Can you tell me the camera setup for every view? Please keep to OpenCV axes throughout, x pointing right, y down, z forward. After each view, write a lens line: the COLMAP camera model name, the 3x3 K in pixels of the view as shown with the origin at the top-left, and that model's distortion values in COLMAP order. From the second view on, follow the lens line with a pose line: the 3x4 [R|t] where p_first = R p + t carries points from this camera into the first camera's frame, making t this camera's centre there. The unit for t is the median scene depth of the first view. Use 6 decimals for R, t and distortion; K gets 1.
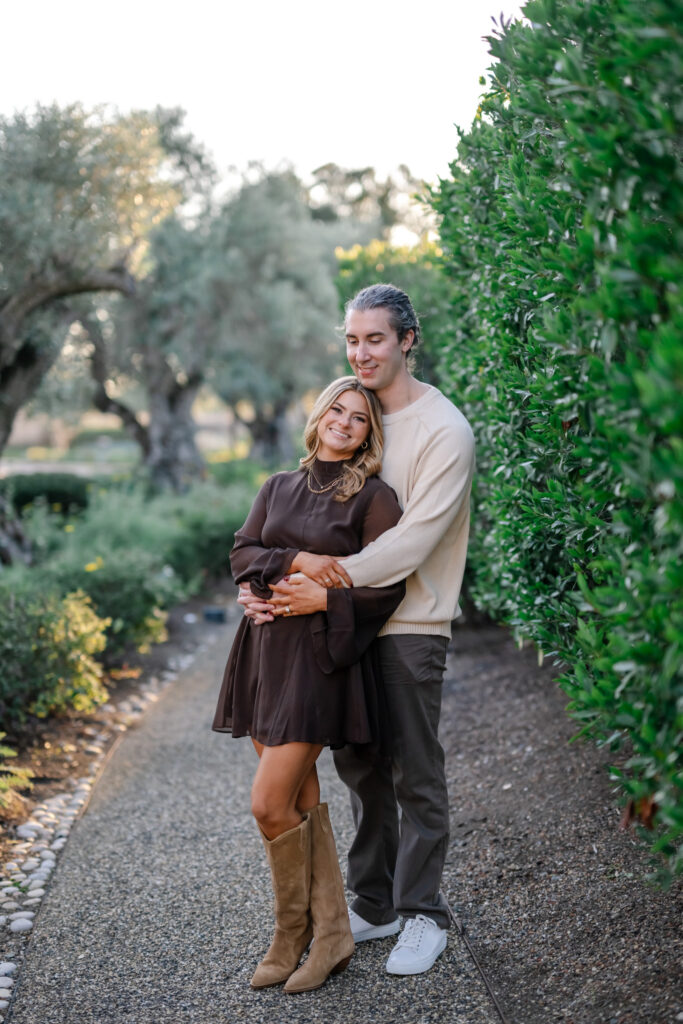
lens RADIAL K [[1510.5, 0, 360.1], [0, 1510.5, 534.2], [0, 0, 1]] dist [0.002407, 0.014492]
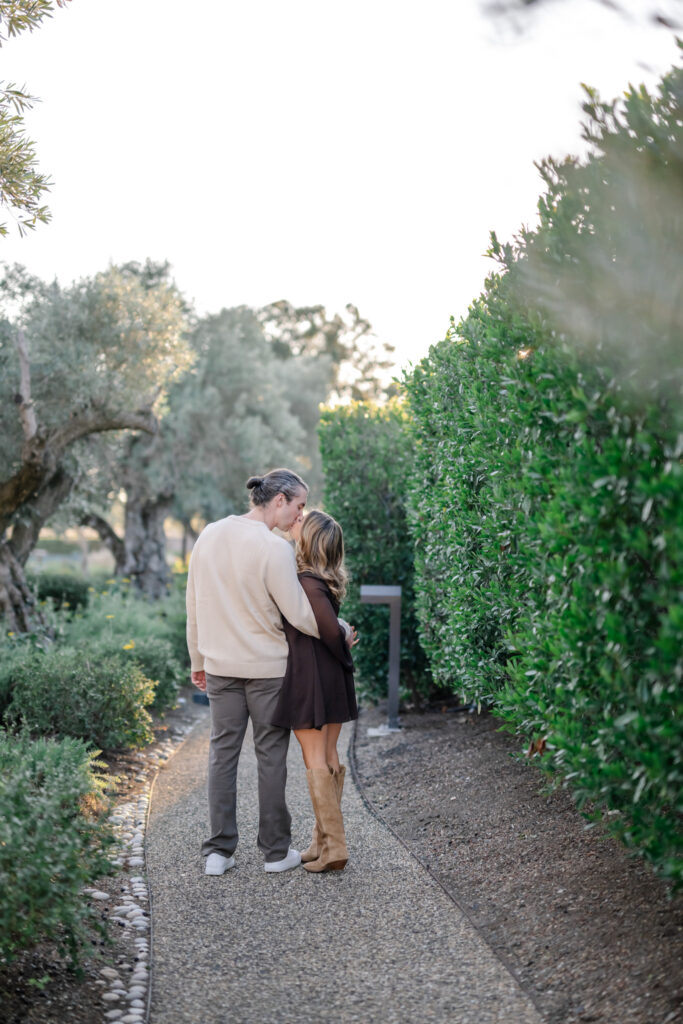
lens RADIAL K [[1510.5, 0, 360.1], [0, 1510.5, 534.2], [0, 0, 1]] dist [0.002407, 0.014492]
pose [[0.998179, 0.039169, 0.045884, -0.067751], [-0.035334, 0.996039, -0.081593, 0.037472], [-0.048898, 0.079823, 0.995609, -0.452947]]
